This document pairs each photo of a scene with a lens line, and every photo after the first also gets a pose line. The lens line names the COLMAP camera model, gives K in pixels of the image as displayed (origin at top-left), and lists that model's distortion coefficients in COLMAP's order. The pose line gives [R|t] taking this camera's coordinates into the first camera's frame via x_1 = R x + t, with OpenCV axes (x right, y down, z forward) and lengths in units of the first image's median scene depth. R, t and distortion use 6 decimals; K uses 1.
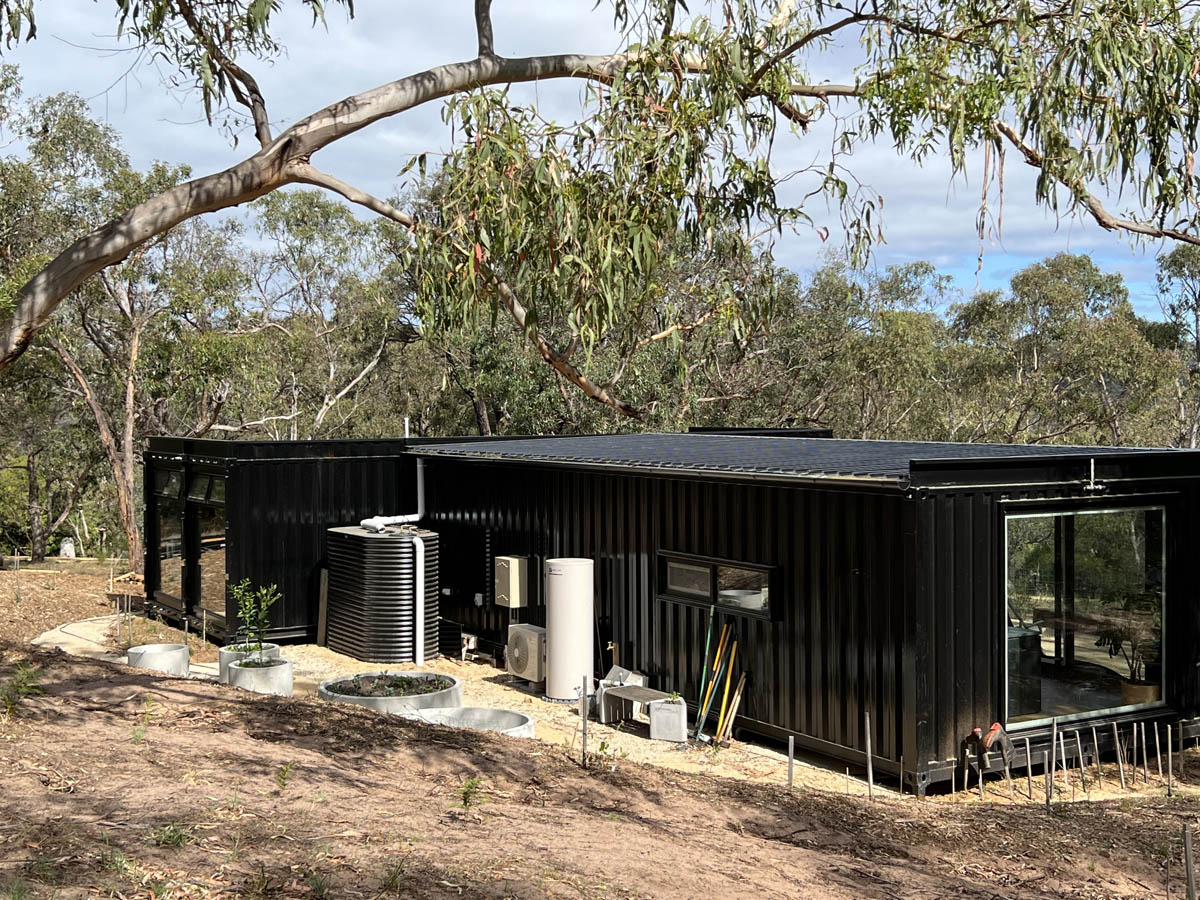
lens RADIAL K [[2028.5, 0, 600.0], [0, 2028.5, 450.0], [0, 0, 1]] dist [-0.035491, -0.154614]
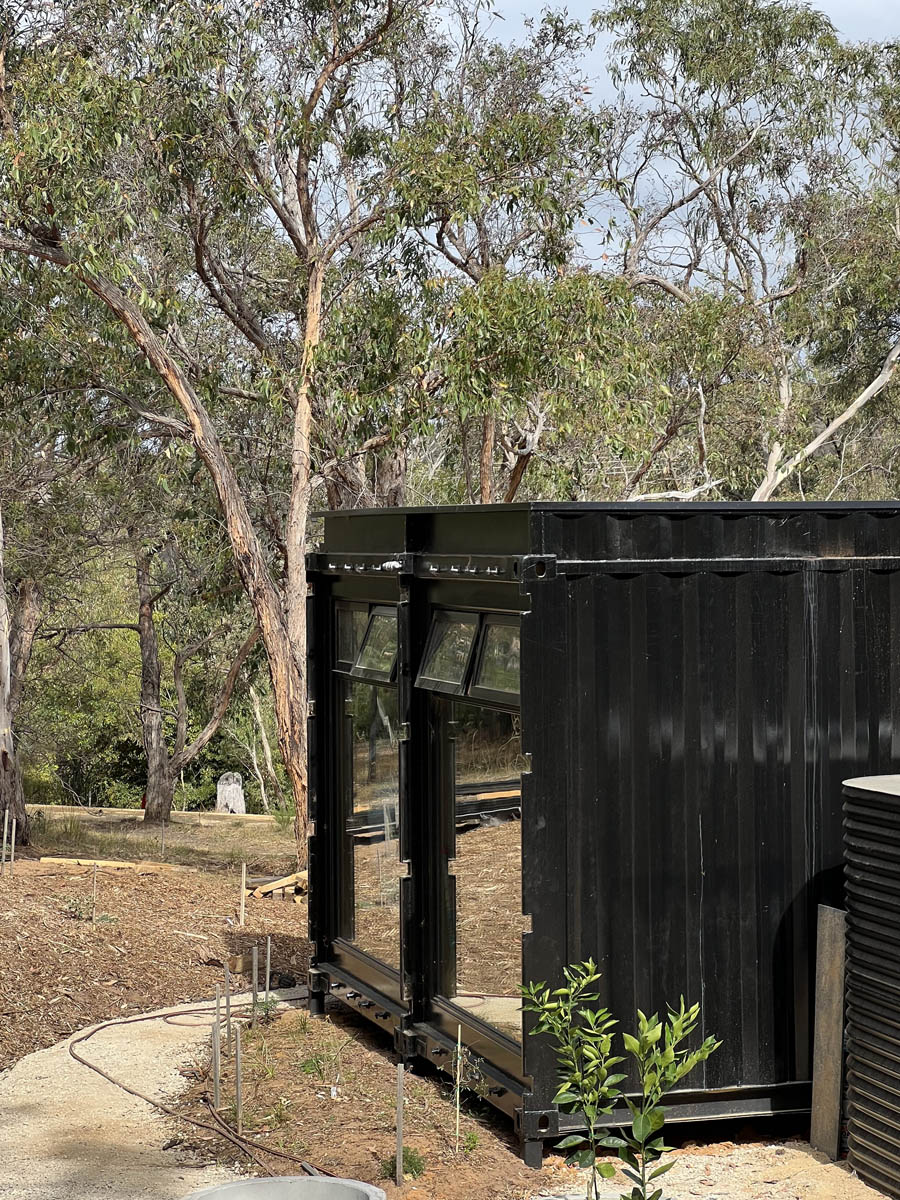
lens RADIAL K [[2685.8, 0, 450.0], [0, 2685.8, 600.0], [0, 0, 1]] dist [0.315266, 0.006695]
pose [[0.975105, 0.000177, -0.221742, -0.084953], [-0.003981, 0.999852, -0.016712, 0.015630], [0.221706, 0.017178, 0.974962, 0.487161]]
